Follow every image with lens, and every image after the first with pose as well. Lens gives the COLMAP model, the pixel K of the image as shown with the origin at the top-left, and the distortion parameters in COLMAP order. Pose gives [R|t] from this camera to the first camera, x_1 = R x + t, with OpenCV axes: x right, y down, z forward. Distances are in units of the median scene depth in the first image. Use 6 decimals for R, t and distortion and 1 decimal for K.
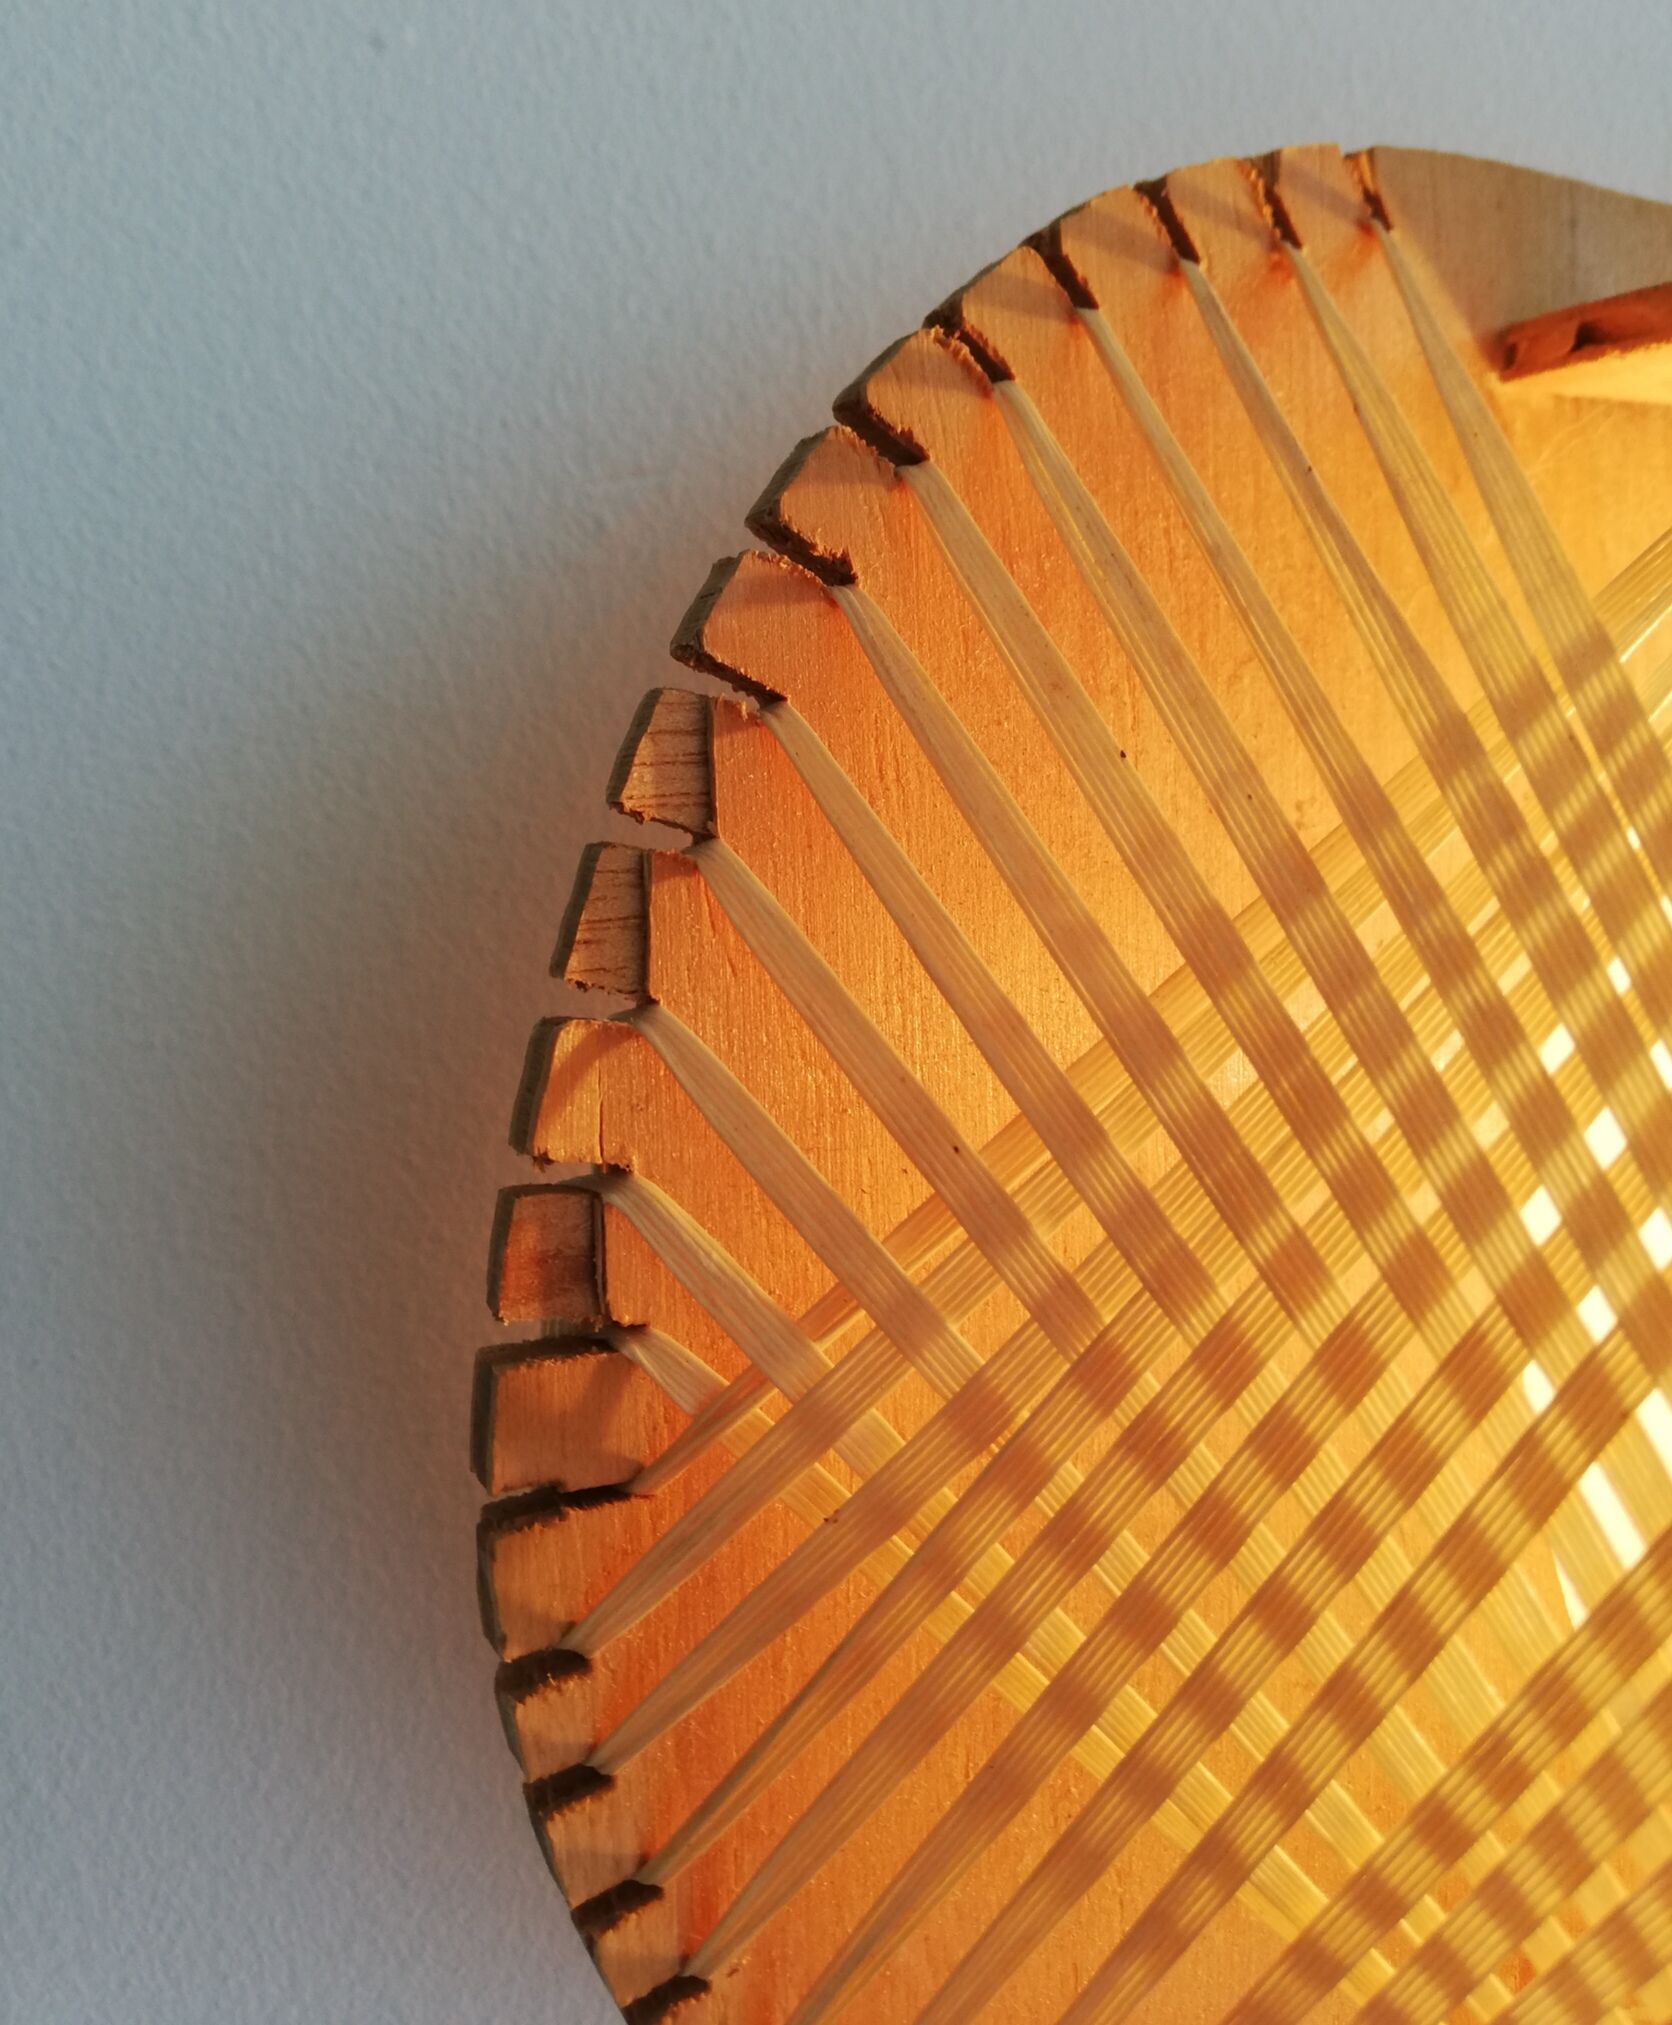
lens RADIAL K [[1686.8, 0, 853.8], [0, 1686.8, 961.5], [0, 0, 1]] dist [0.032724, -0.009051]
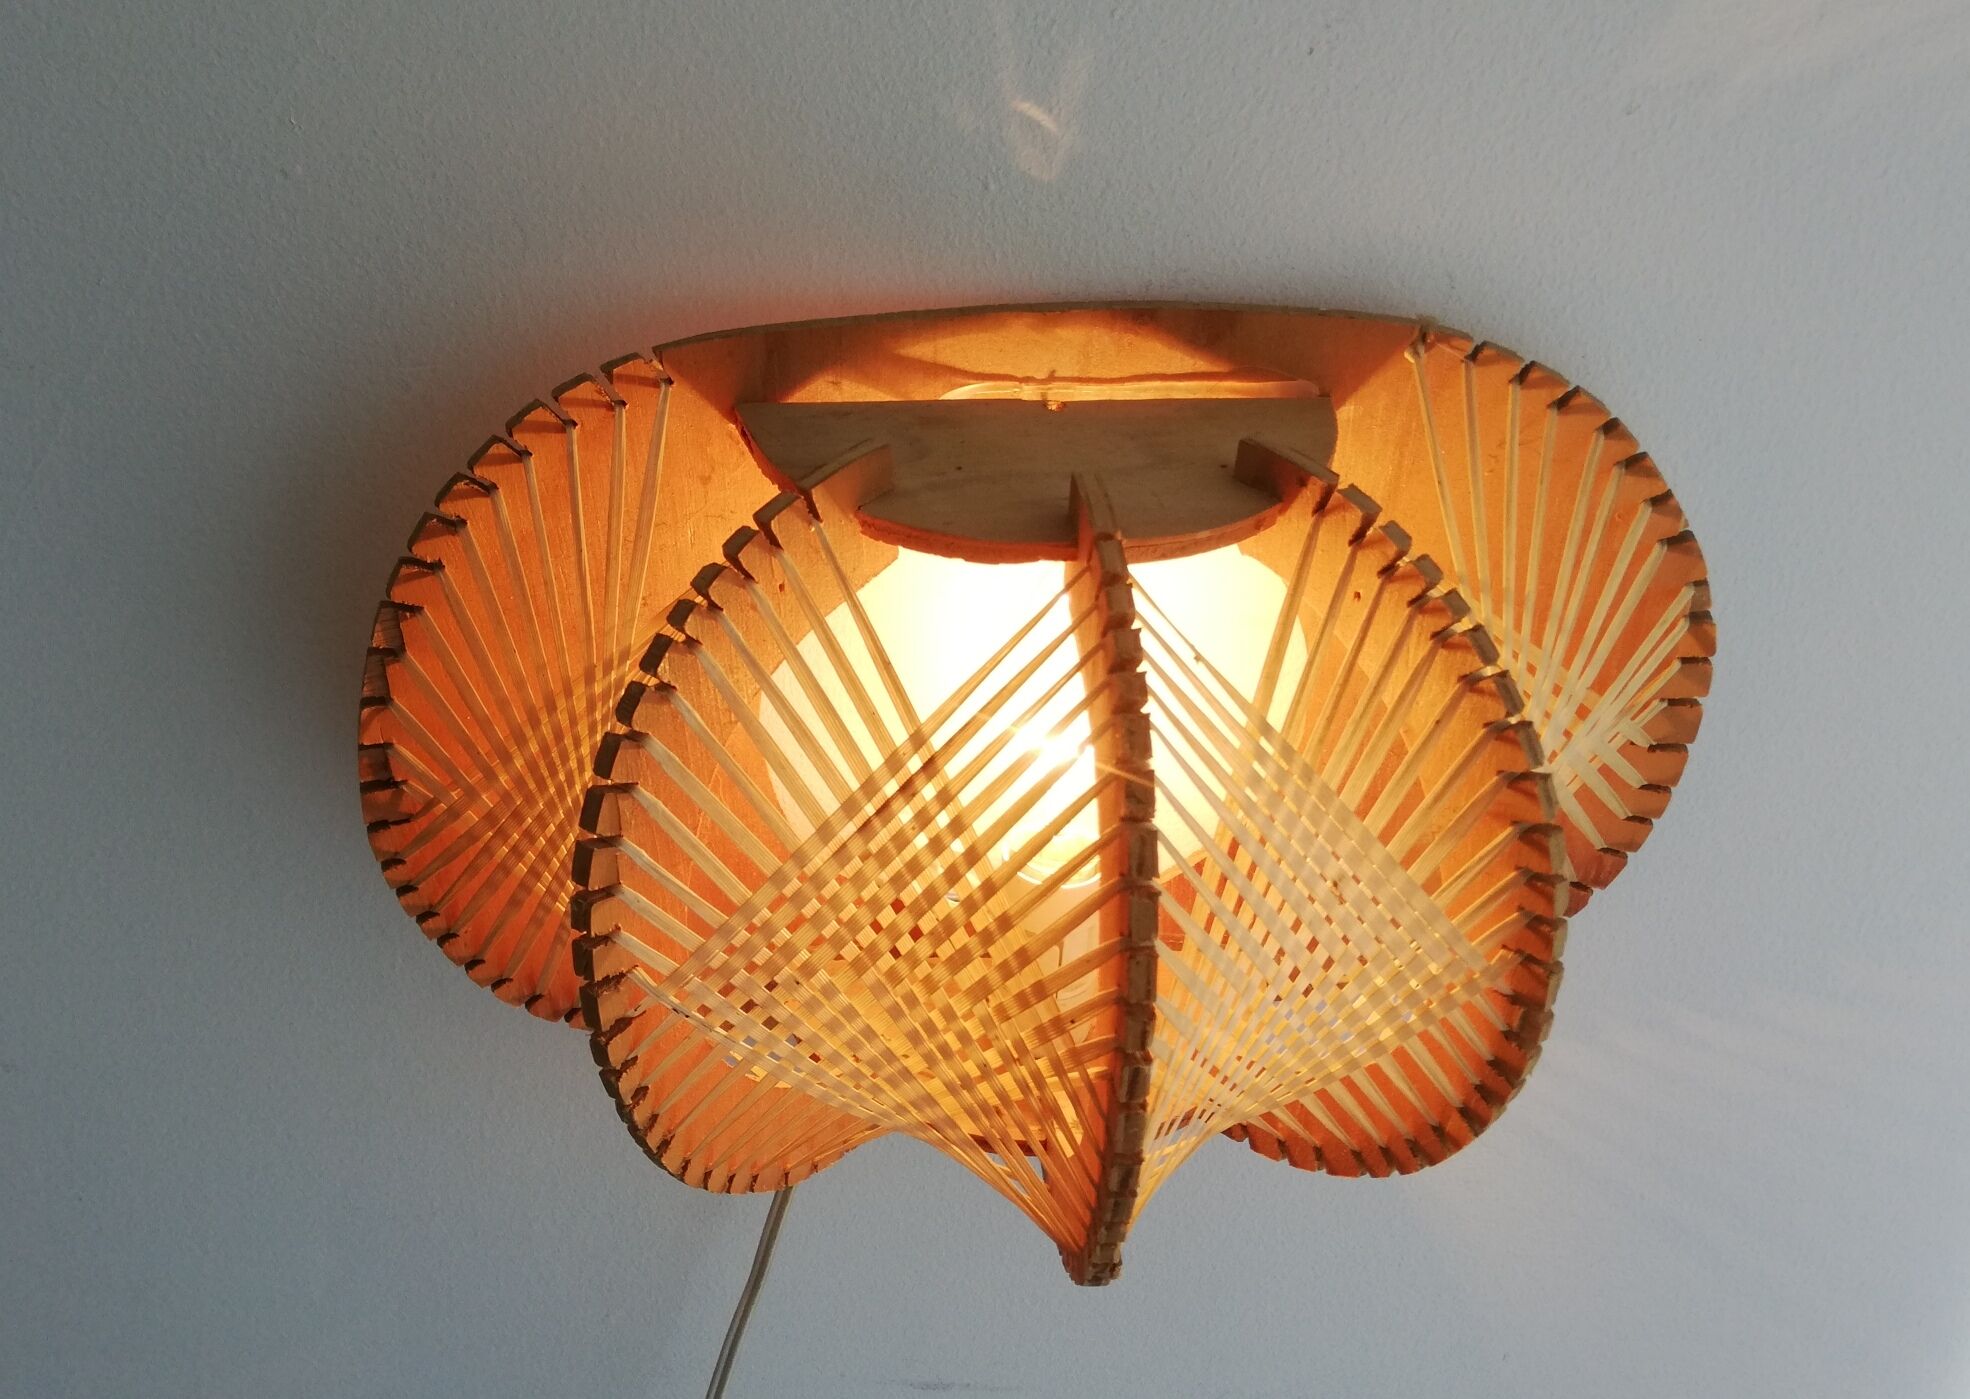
lens RADIAL K [[1720.6, 0, 982.8], [0, 1720.6, 693.4], [0, 0, 1]] dist [0.011470, 0.005932]
pose [[0.993815, 0.065345, -0.089791, 1.328683], [-0.010998, 0.862493, 0.505950, -1.700031], [0.110505, -0.501833, 0.857877, -1.745276]]
